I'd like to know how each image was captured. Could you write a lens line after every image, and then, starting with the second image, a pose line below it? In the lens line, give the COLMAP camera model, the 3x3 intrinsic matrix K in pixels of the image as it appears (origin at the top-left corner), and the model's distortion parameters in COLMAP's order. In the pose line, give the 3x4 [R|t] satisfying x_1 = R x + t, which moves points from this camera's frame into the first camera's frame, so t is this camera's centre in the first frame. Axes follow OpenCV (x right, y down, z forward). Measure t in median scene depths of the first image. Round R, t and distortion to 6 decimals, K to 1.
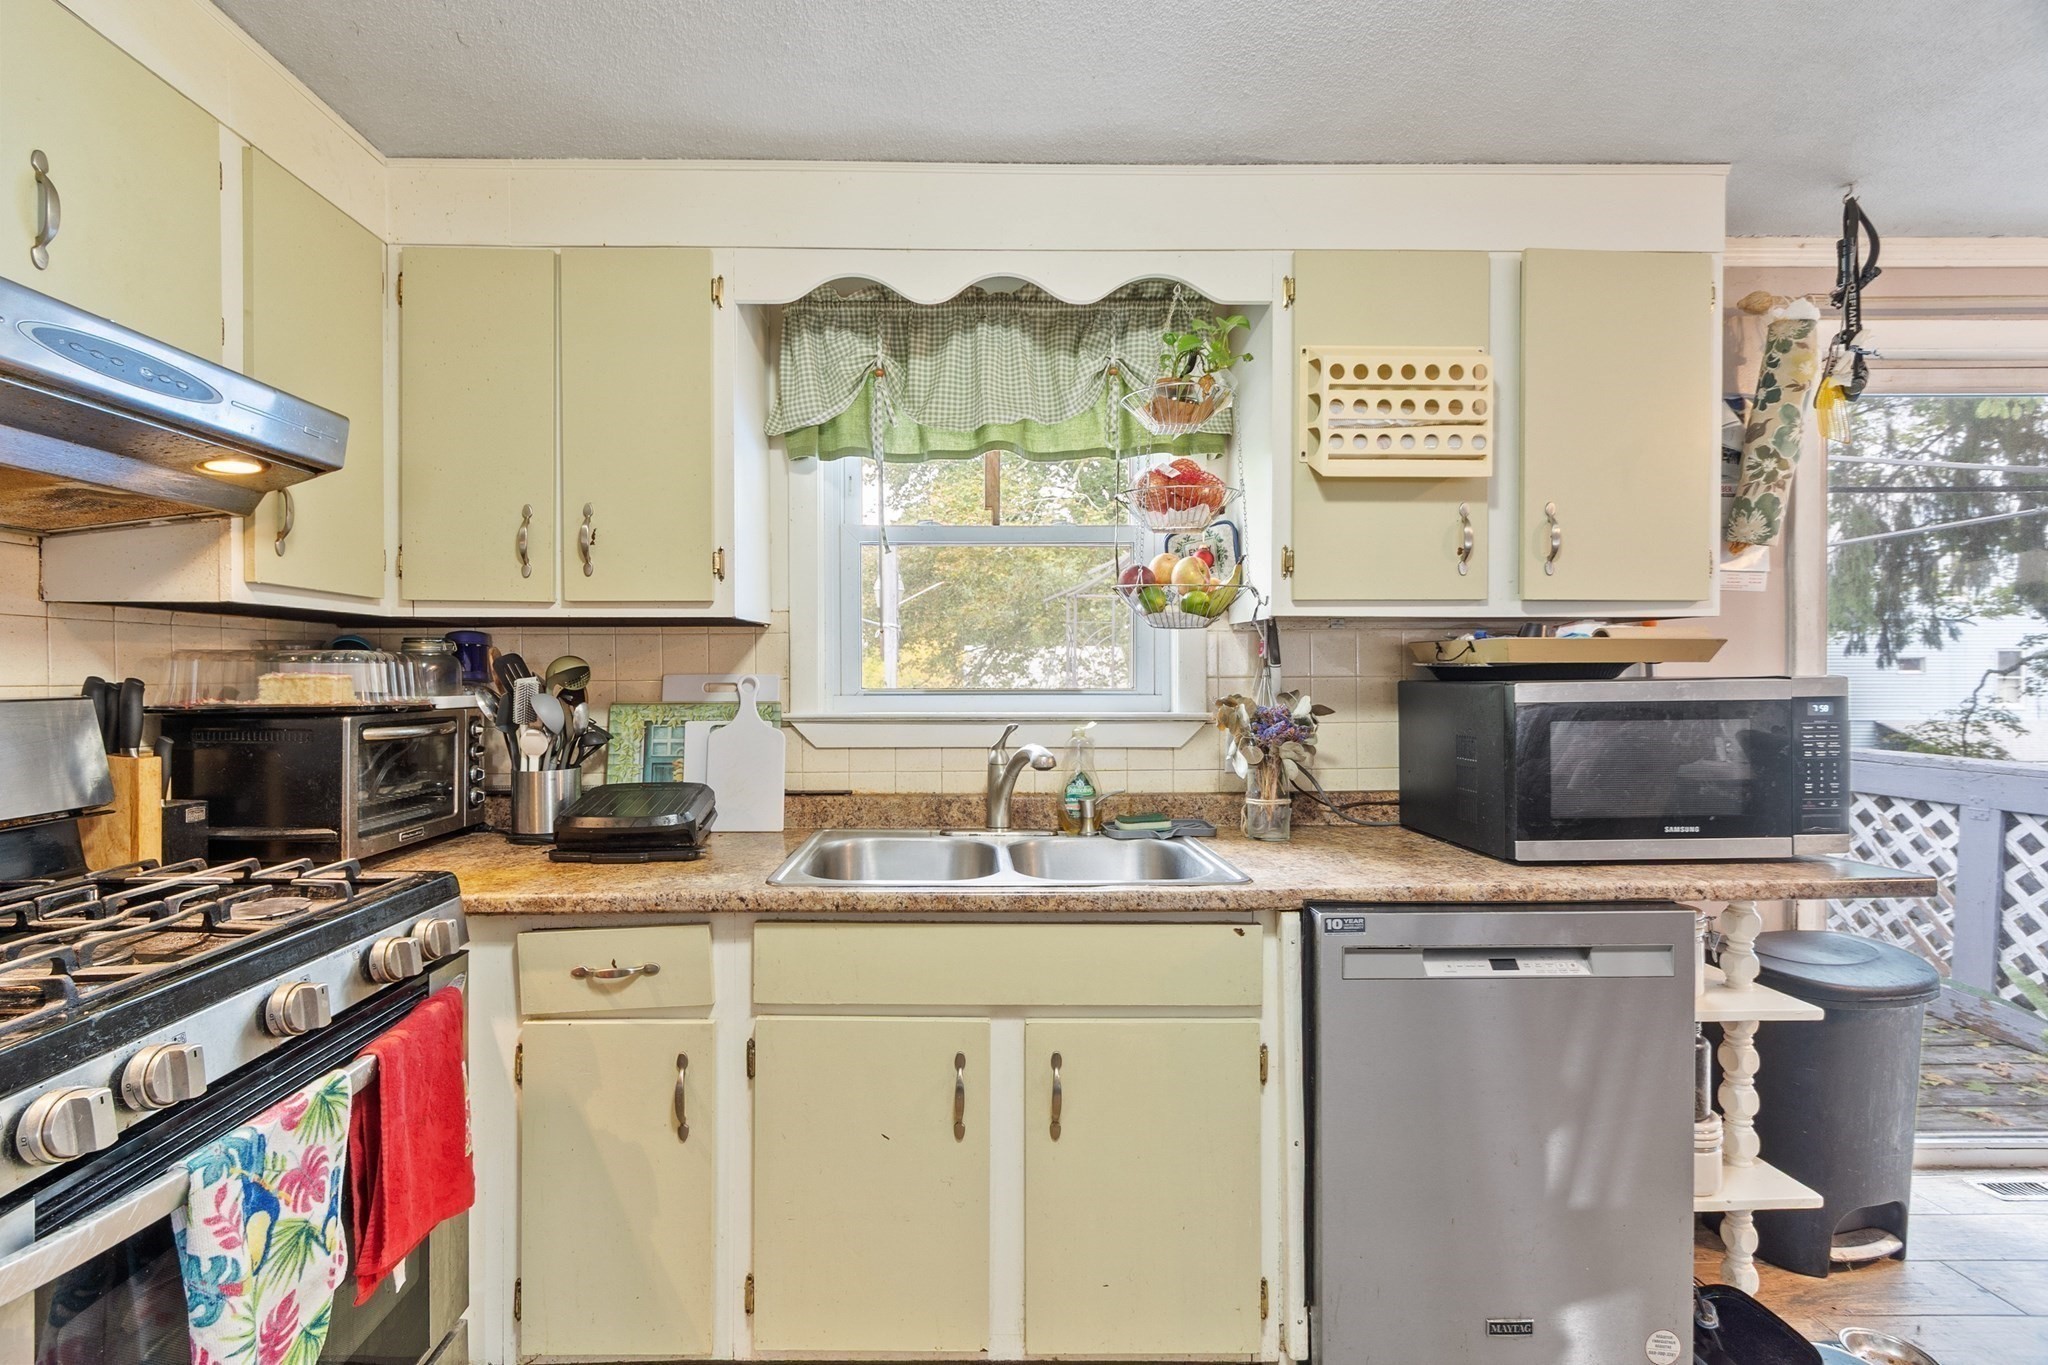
lens RADIAL K [[913.1, 0, 960.5], [0, 913.1, 679.6], [0, 0, 1]] dist [0.001169, 0.000768]
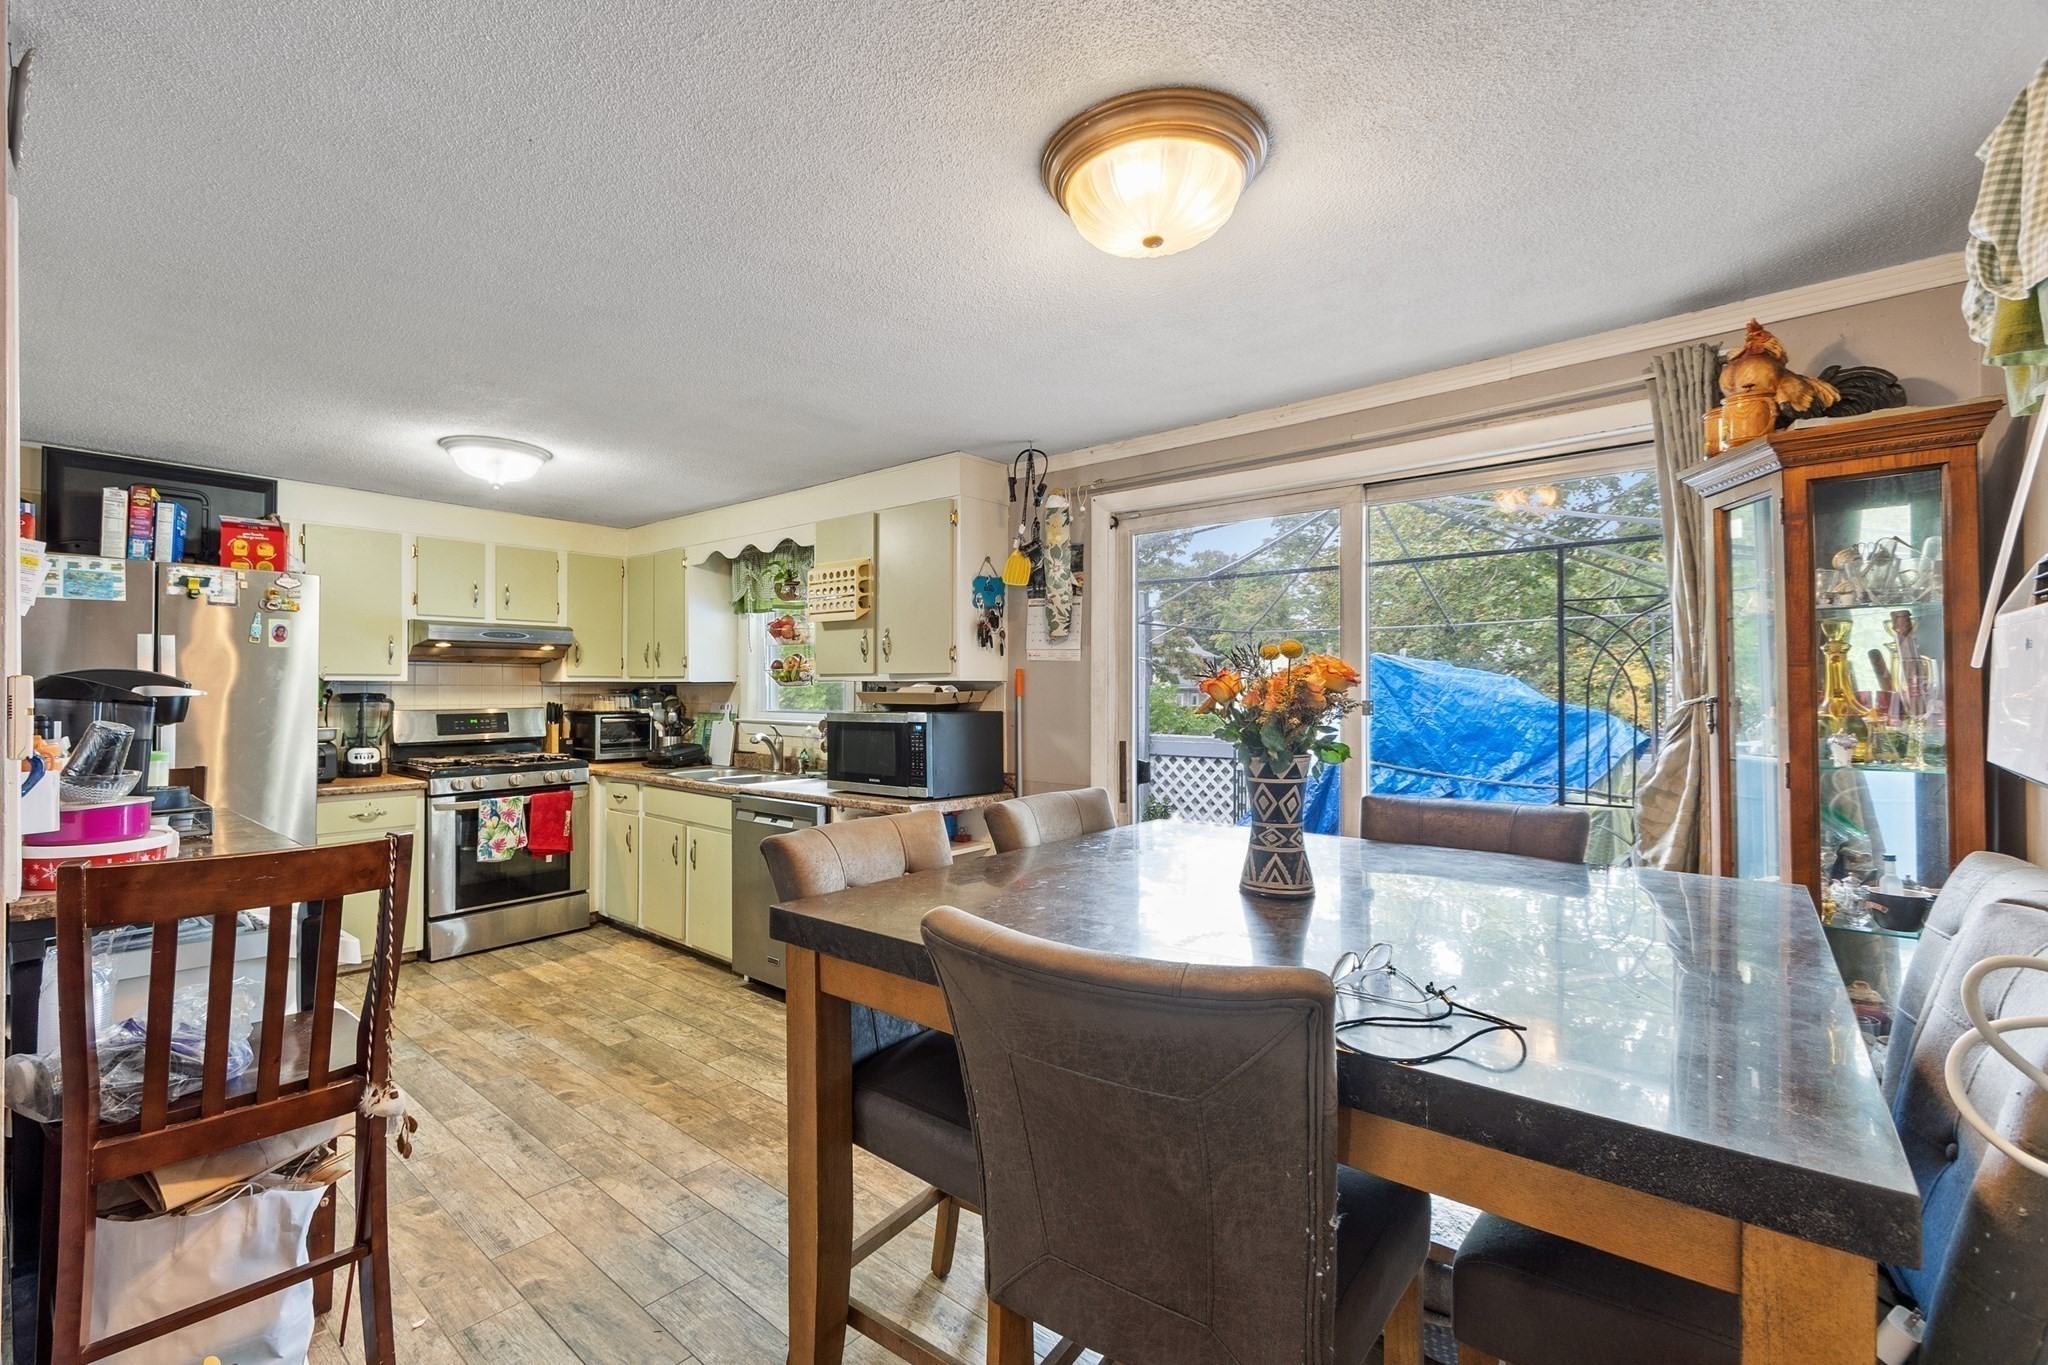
lens RADIAL K [[913.1, 0, 960.5], [0, 913.1, 679.6], [0, 0, 1]] dist [0.001169, 0.000768]
pose [[0.723118, -0.004177, -0.690712, 2.461814], [-0.004043, 0.999939, -0.010279, -0.056956], [0.690713, 0.010225, 0.723057, -0.452370]]
